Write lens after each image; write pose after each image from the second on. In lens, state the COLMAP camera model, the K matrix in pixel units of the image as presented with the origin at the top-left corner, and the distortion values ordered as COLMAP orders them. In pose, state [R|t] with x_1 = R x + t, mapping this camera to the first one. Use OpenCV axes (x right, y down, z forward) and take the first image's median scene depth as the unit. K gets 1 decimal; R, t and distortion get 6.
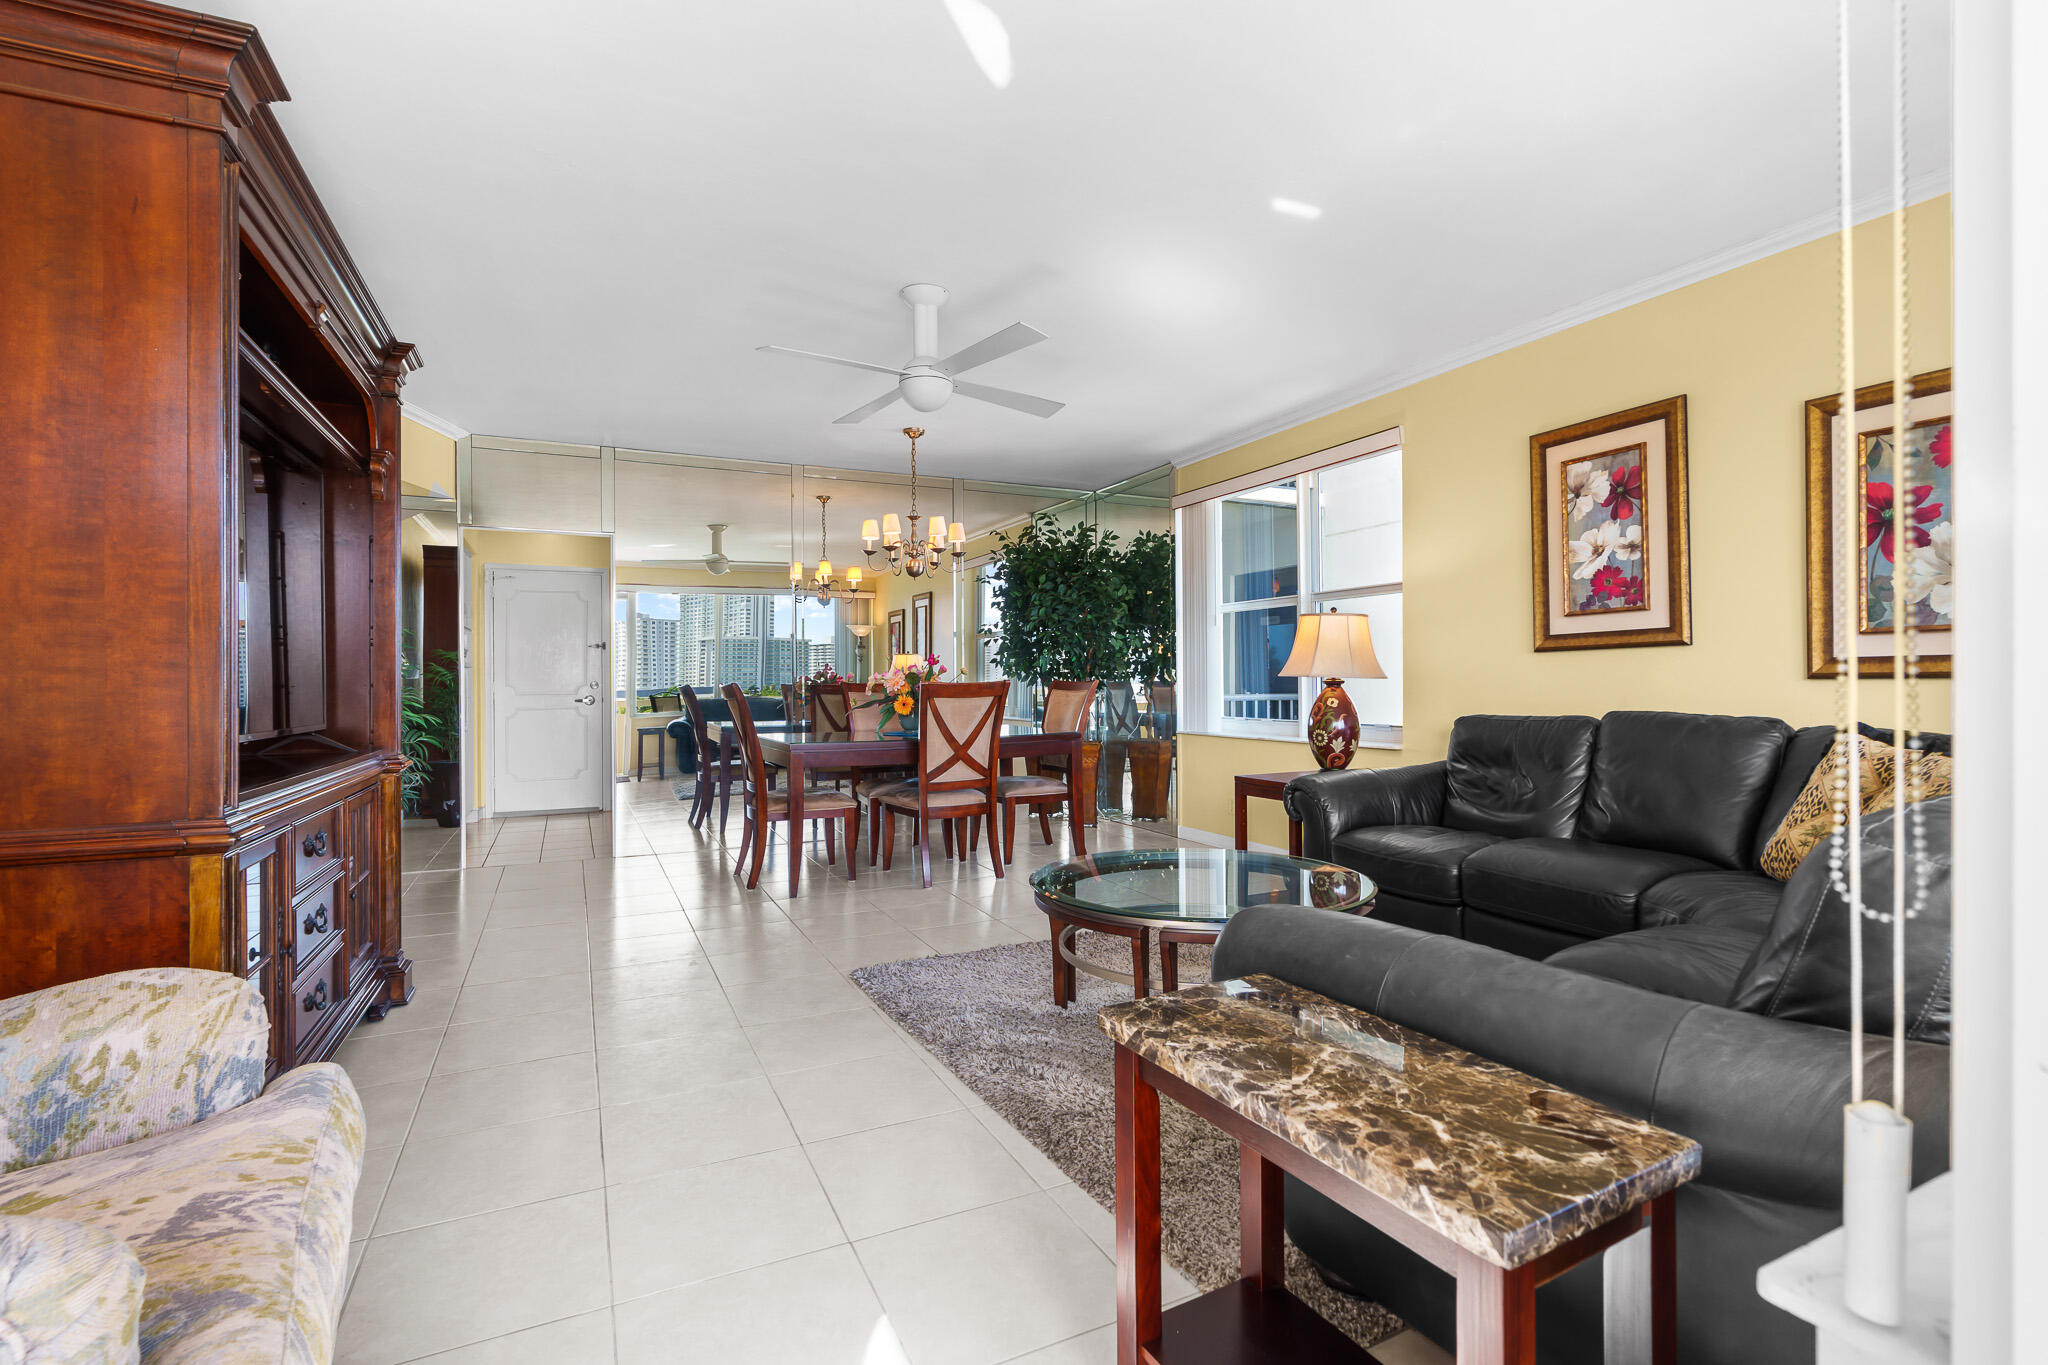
lens RADIAL K [[950.6, 0, 1031.3], [0, 950.6, 679.5], [0, 0, 1]] dist [-0.009143, 0.000308]
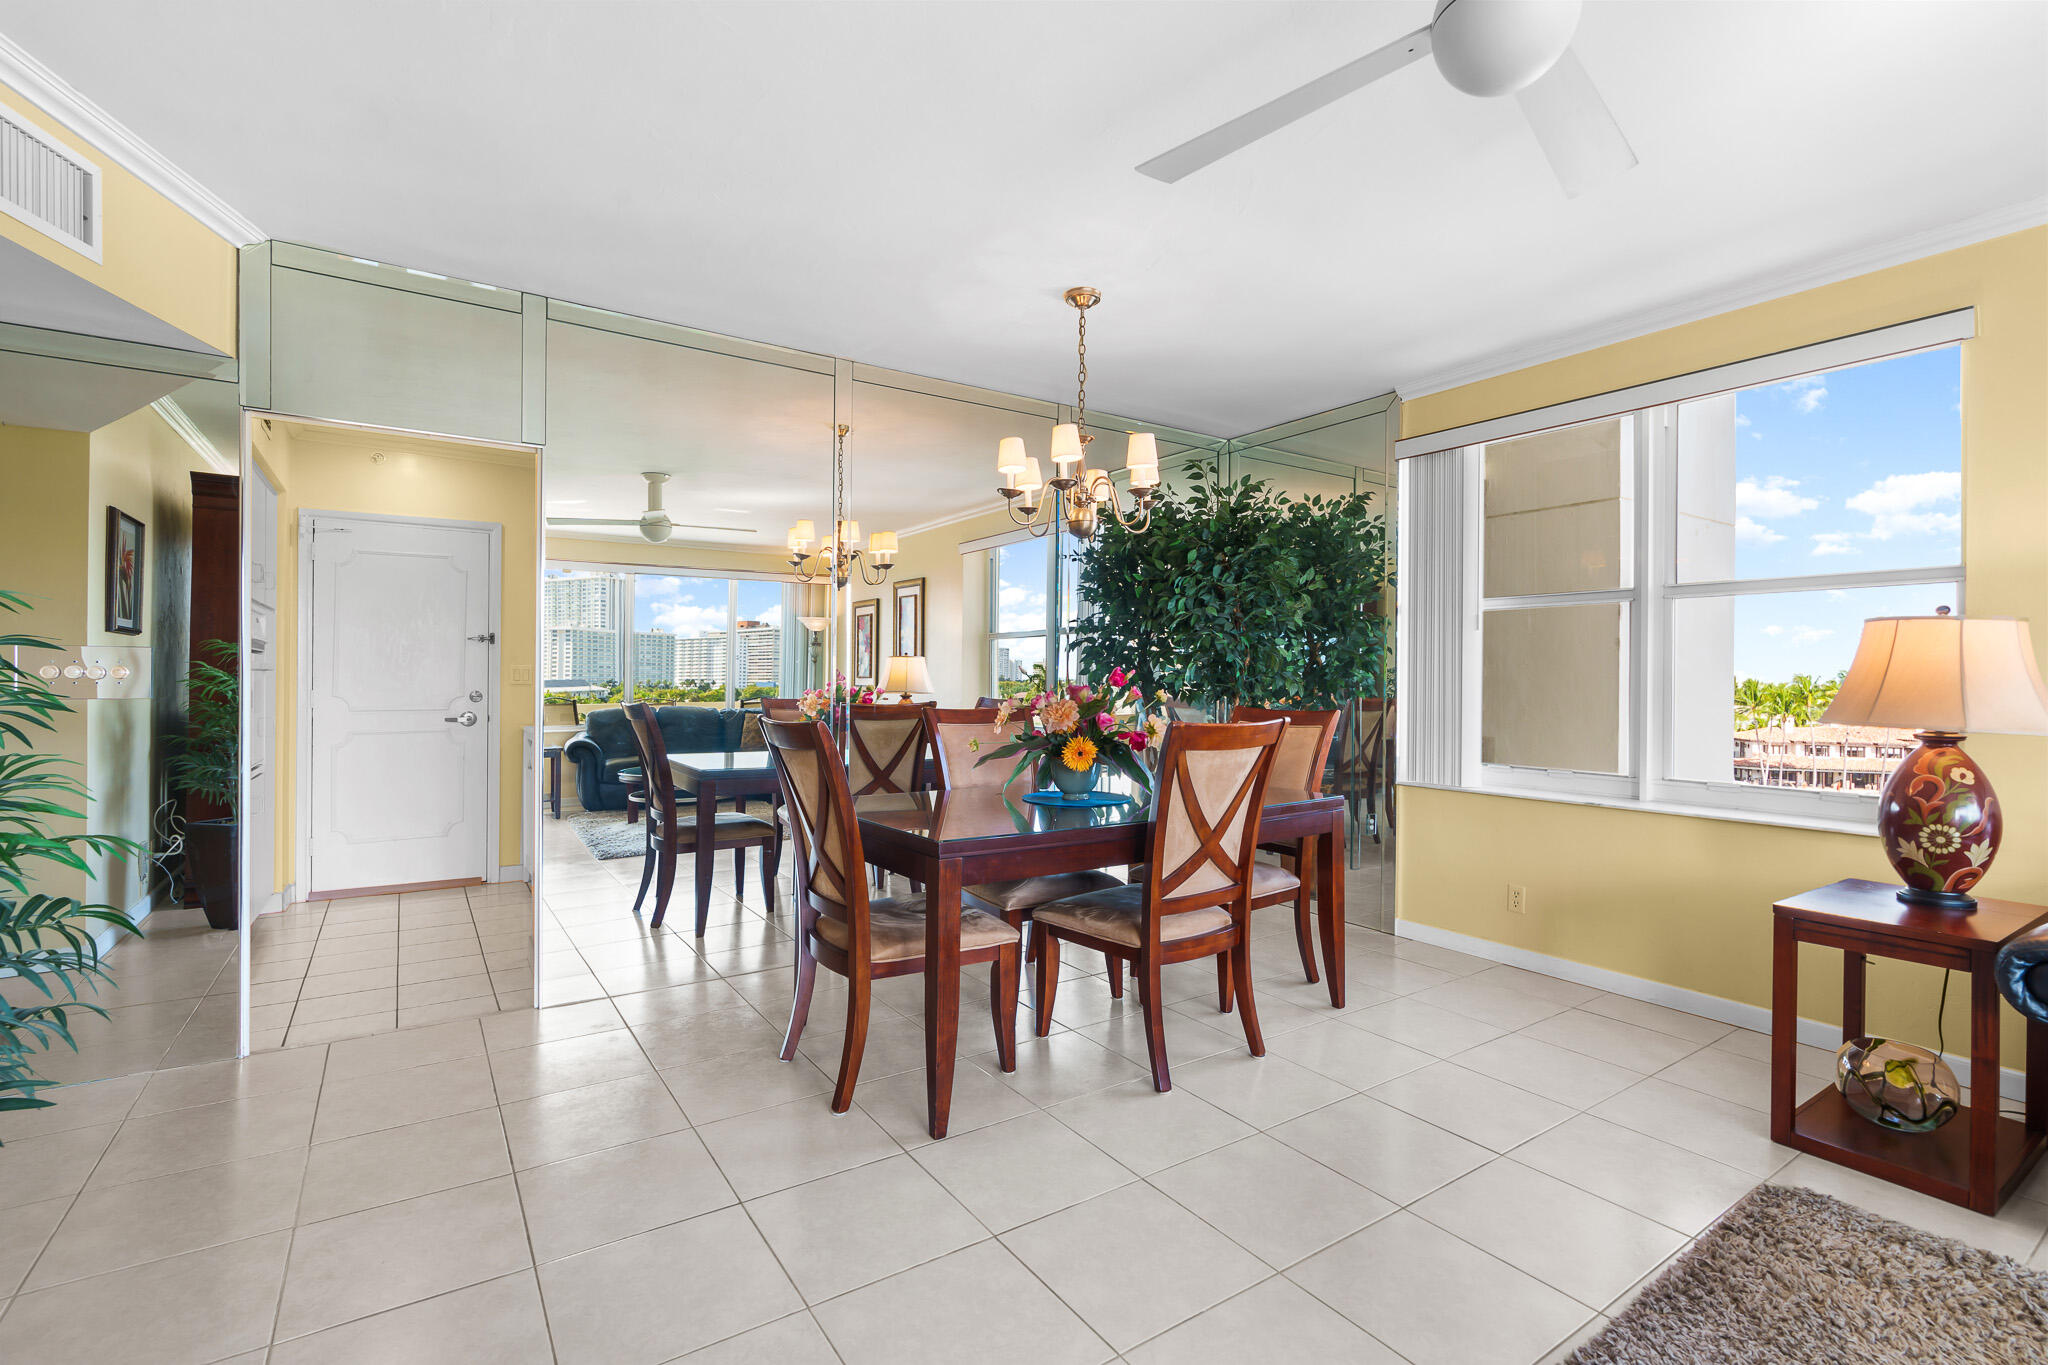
lens RADIAL K [[939.2, 0, 1024.0], [0, 939.2, 682.5], [0, 0, 1]] dist [0.000617, 0.000583]
pose [[0.991039, 0.014768, 0.132756, -0.200156], [-0.015494, 0.999870, 0.004436, -0.016019], [-0.132673, -0.006453, 0.991139, 0.350884]]
